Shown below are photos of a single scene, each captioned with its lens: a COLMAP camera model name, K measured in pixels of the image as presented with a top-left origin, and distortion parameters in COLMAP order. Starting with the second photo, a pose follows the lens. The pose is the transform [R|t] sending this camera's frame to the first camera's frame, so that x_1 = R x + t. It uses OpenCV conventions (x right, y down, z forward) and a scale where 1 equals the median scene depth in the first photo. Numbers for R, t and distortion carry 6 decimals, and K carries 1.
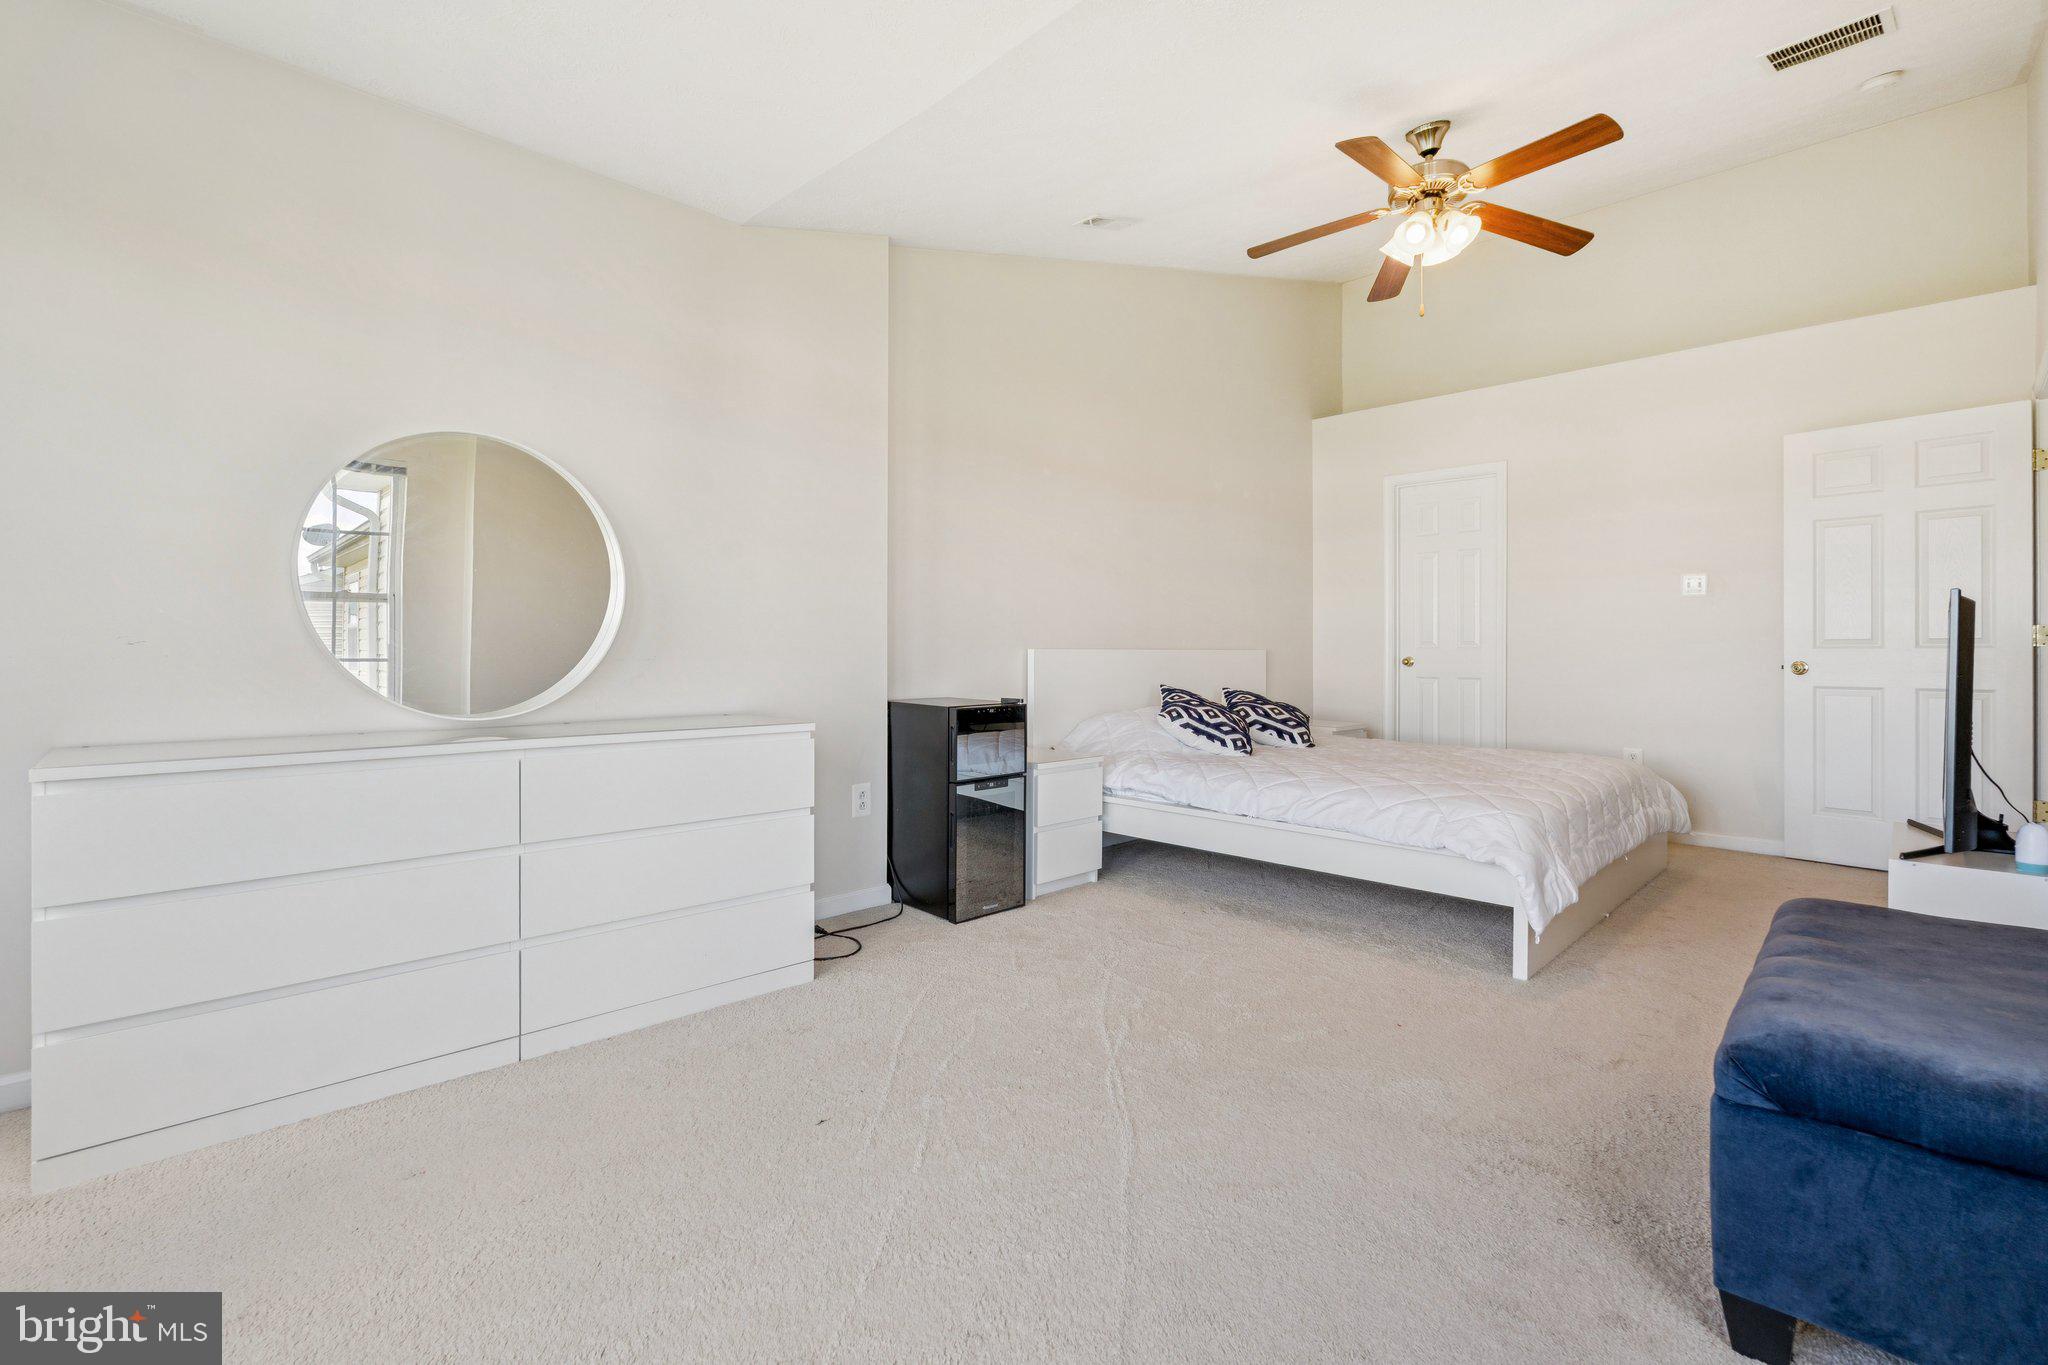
lens RADIAL K [[915.2, 0, 1017.5], [0, 915.2, 666.7], [0, 0, 1]] dist [-0.002850, 0.000768]
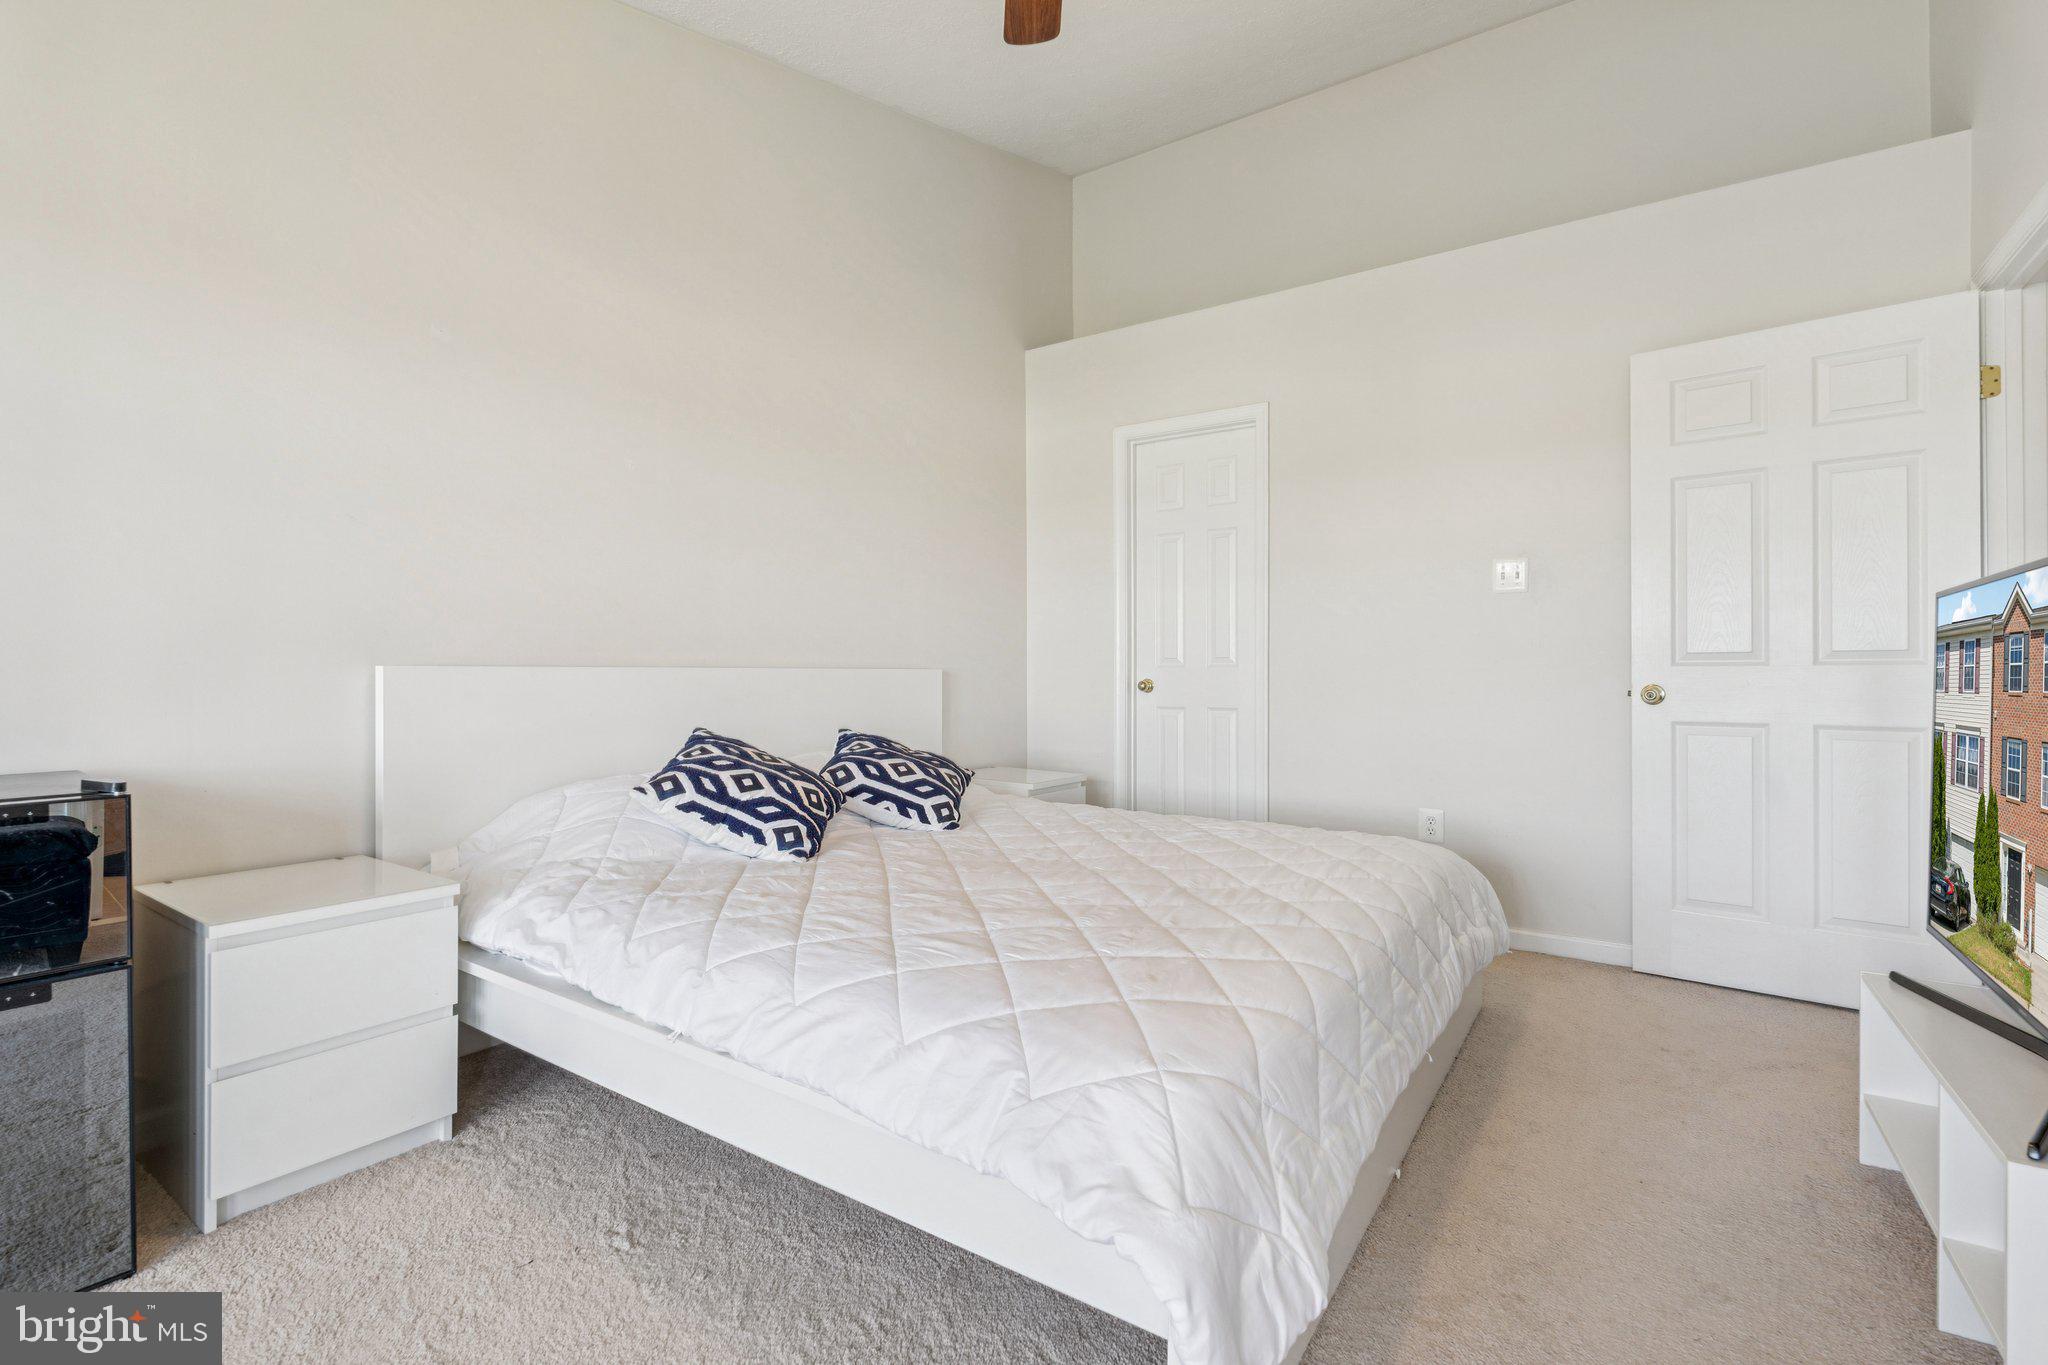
lens RADIAL K [[915.2, 0, 1026.8], [0, 915.2, 687.4], [0, 0, 1]] dist [-0.002850, 0.000768]
pose [[0.982718, -0.002871, 0.185084, 0.278414], [0.003306, 0.999992, -0.002042, -0.004460], [-0.185077, 0.002618, 0.982721, 0.429181]]
